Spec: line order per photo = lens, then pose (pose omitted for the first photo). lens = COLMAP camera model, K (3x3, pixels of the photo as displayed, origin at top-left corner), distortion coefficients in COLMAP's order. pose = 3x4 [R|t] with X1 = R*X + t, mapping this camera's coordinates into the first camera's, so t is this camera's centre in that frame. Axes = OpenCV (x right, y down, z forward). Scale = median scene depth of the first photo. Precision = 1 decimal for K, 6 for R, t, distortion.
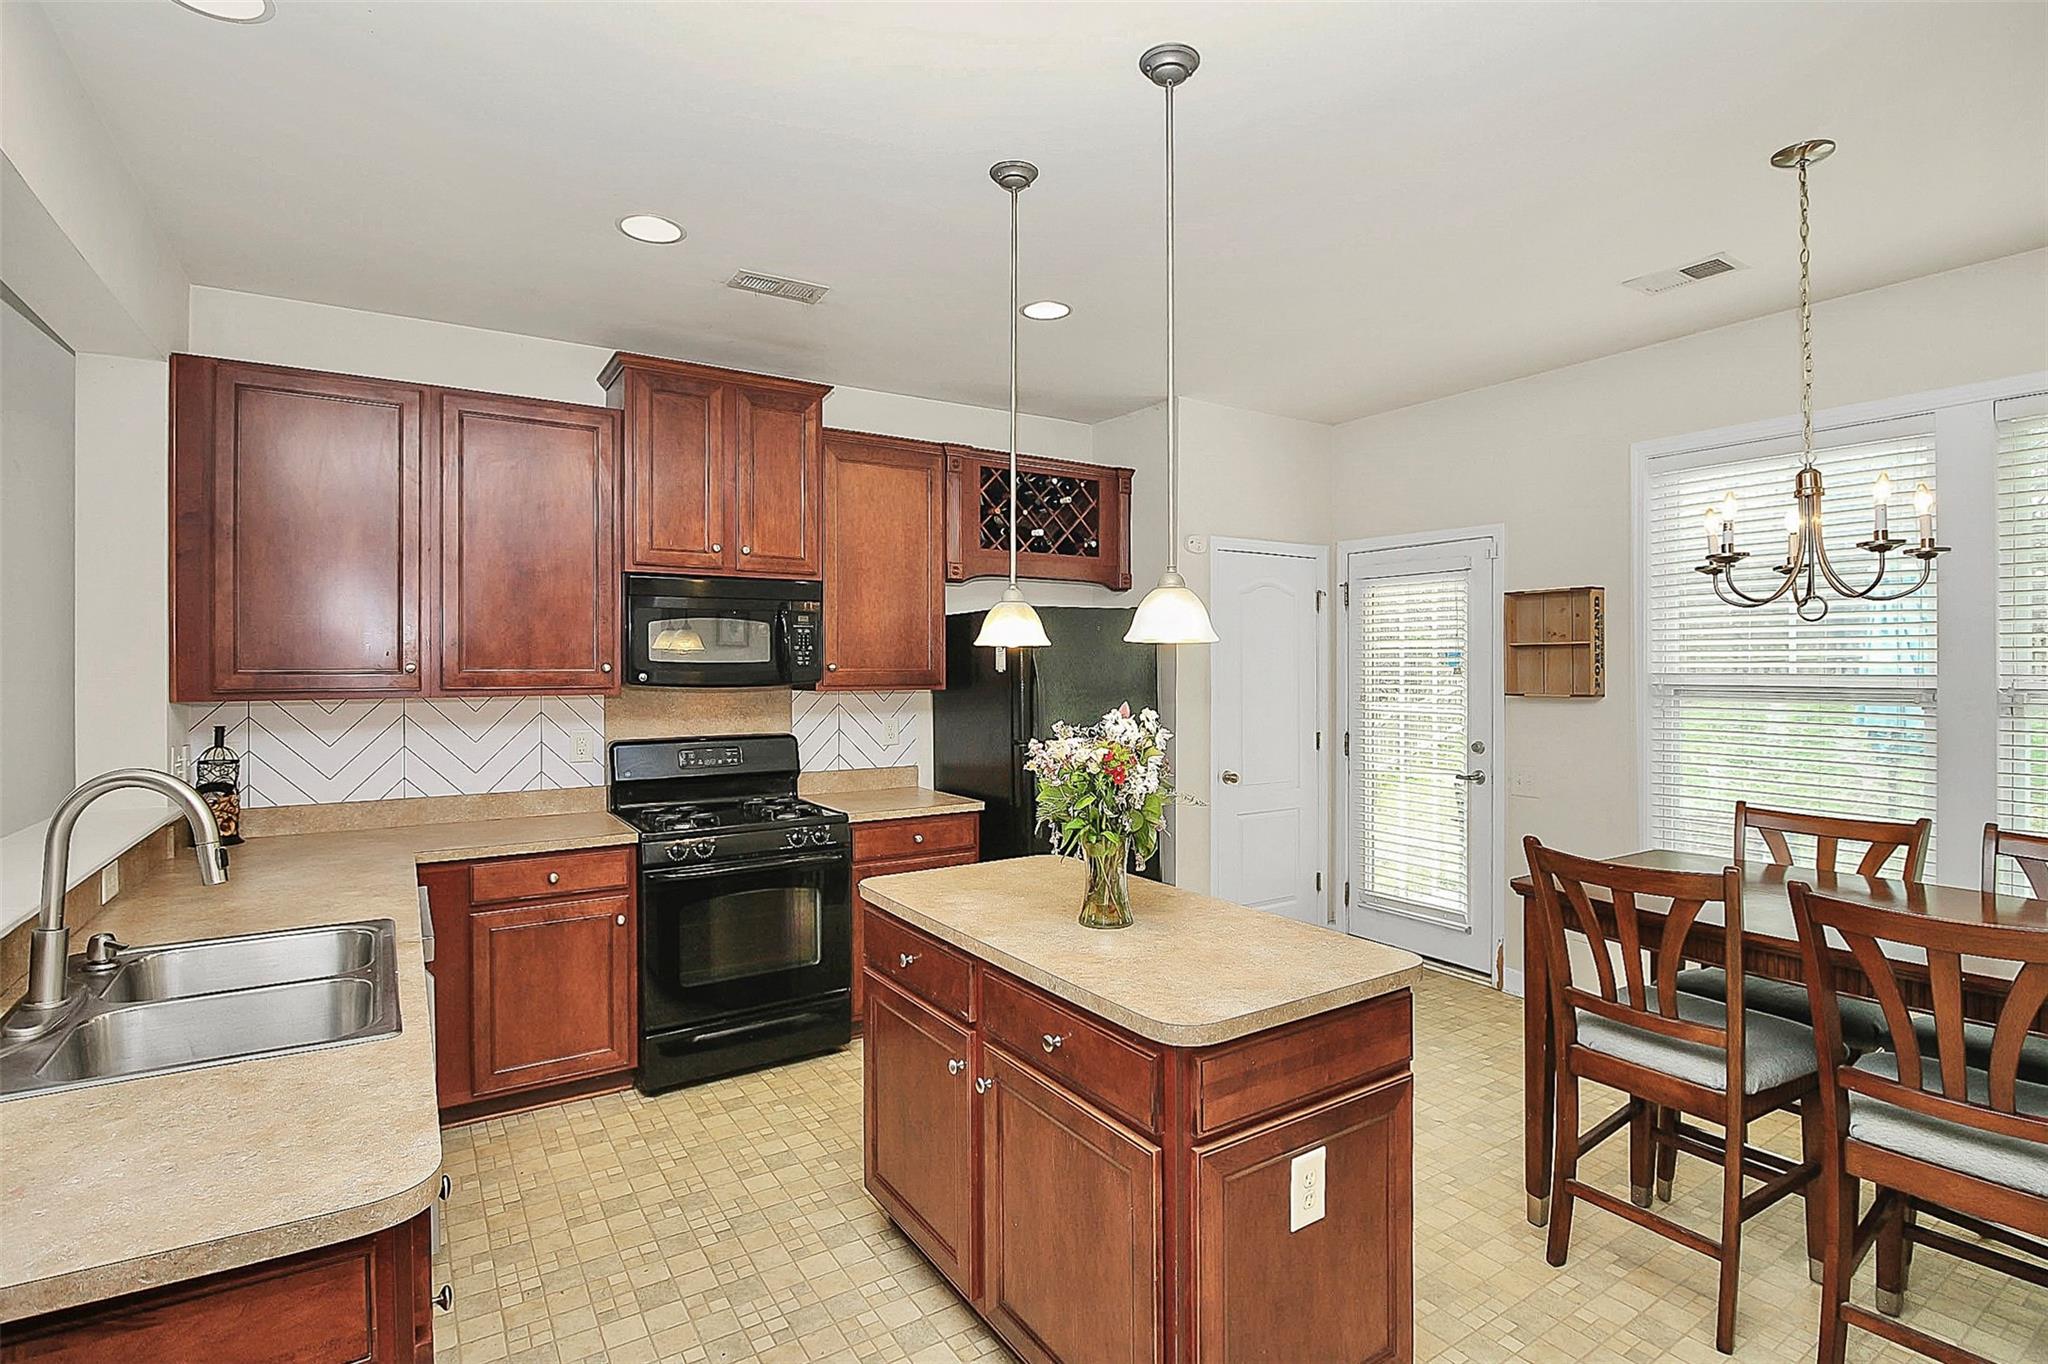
lens RADIAL K [[974.8, 0, 1016.0], [0, 974.8, 675.7], [0, 0, 1]] dist [-0.000541, -0.012117]
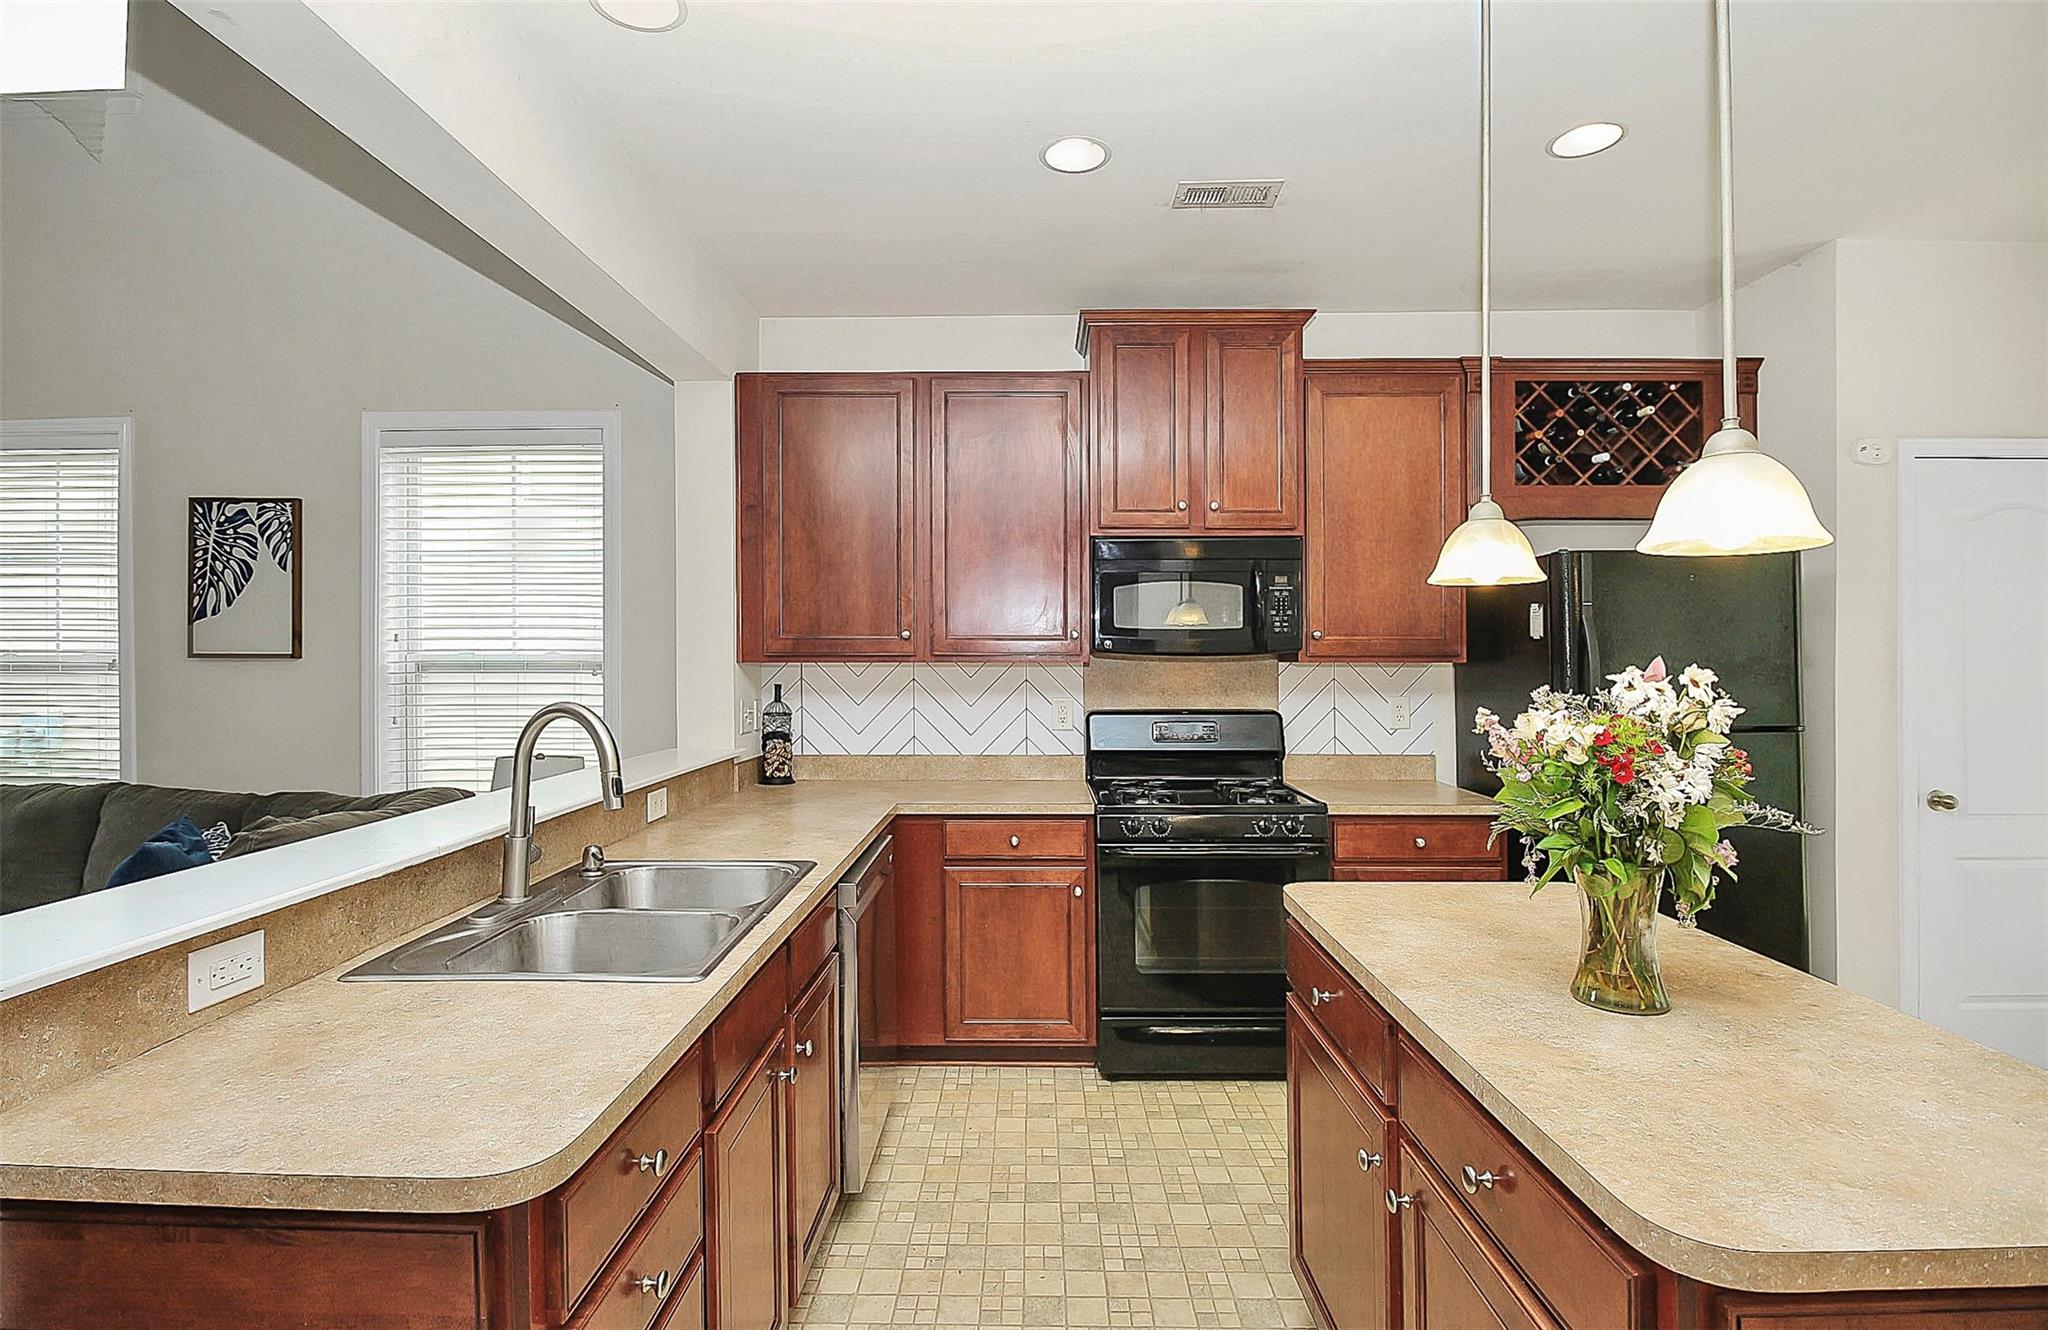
lens RADIAL K [[948.0, 0, 1023.7], [0, 948.0, 661.0], [0, 0, 1]] dist [-0.000120, -0.013467]
pose [[0.834062, 0.004550, -0.551652, 0.071101], [-0.007613, 0.999966, -0.003263, 0.023153], [0.551619, 0.006921, 0.834068, 0.176947]]
